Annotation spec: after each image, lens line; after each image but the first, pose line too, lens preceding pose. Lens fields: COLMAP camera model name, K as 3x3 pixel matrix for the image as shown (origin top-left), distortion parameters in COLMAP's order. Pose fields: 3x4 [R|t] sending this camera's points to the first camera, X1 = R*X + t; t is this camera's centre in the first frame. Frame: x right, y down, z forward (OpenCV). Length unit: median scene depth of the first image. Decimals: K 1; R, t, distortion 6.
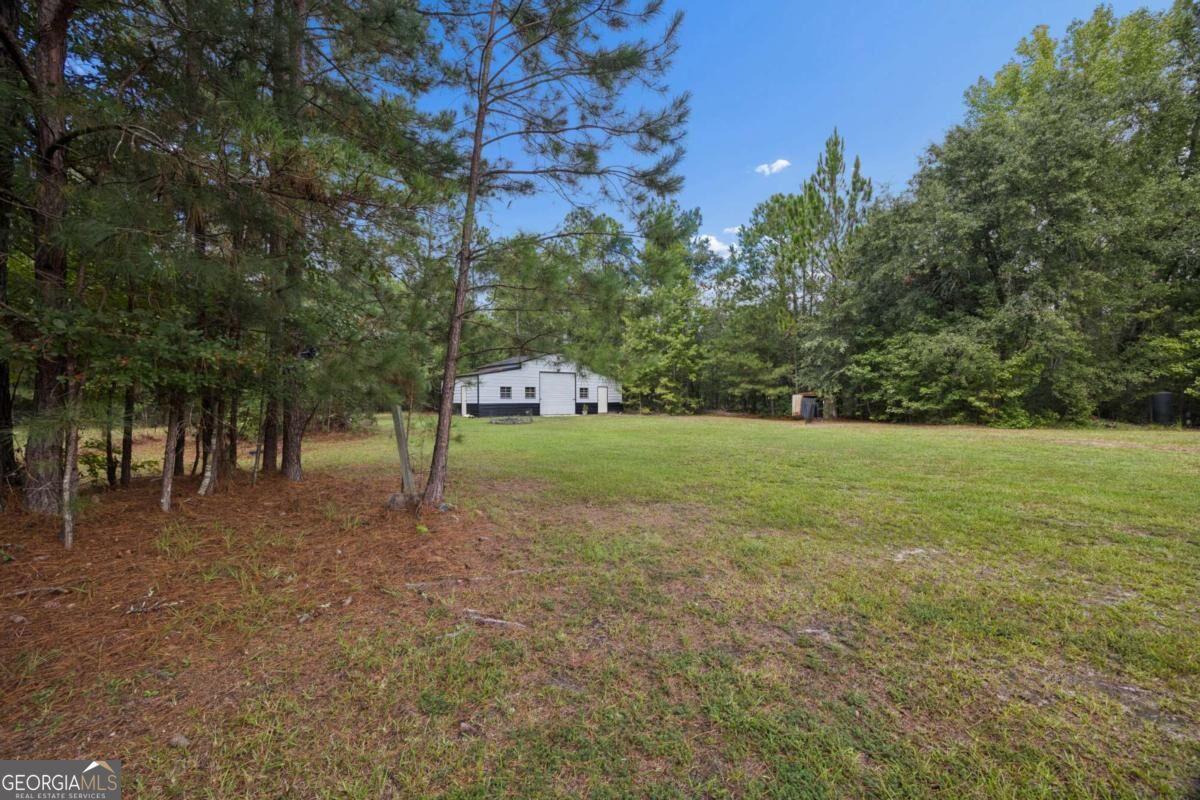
lens RADIAL K [[488.5, 0, 597.4], [0, 488.5, 402.0], [0, 0, 1]] dist [-0.000207, 0.000002]
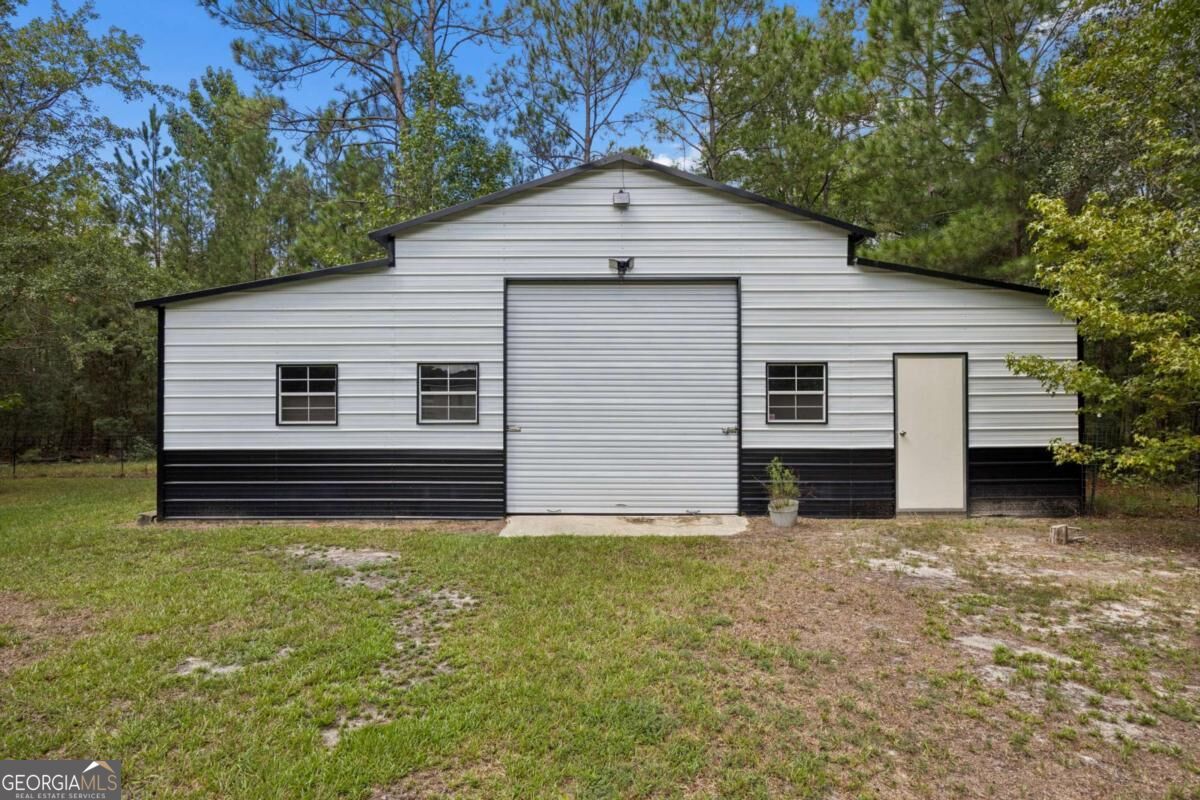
lens RADIAL K [[620.0, 0, 594.9], [0, 620.0, 399.7], [0, 0, 1]] dist [-0.016889, 0.000249]
pose [[0.803639, 0.002783, -0.595110, 0.047918], [-0.003160, 0.999995, 0.000410, -0.016651], [0.595108, 0.001551, 0.803644, 0.830390]]
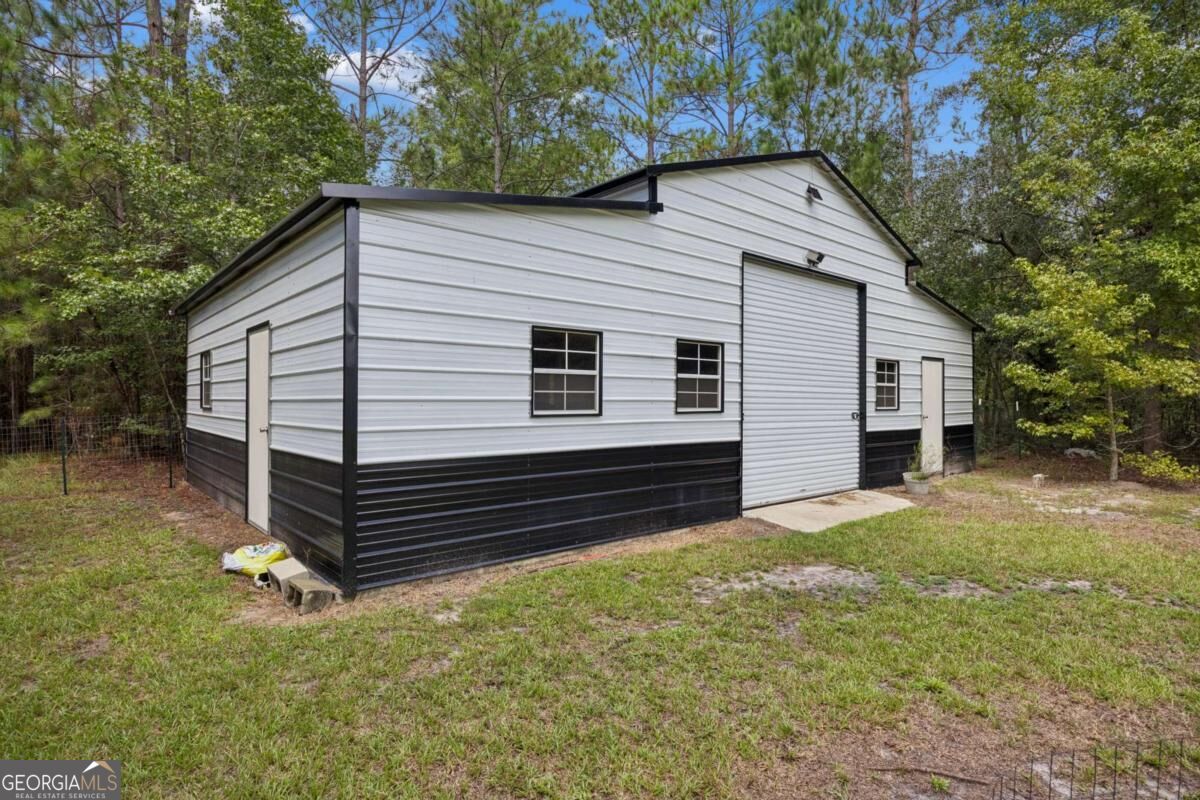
lens RADIAL K [[620.0, 0, 603.1], [0, 620.0, 400.8], [0, 0, 1]] dist [-0.016889, 0.000249]
pose [[0.996194, 0.012831, 0.086218, -0.183022], [-0.013201, 0.999906, 0.003721, -0.011467], [-0.086162, -0.004845, 0.996269, 0.790588]]
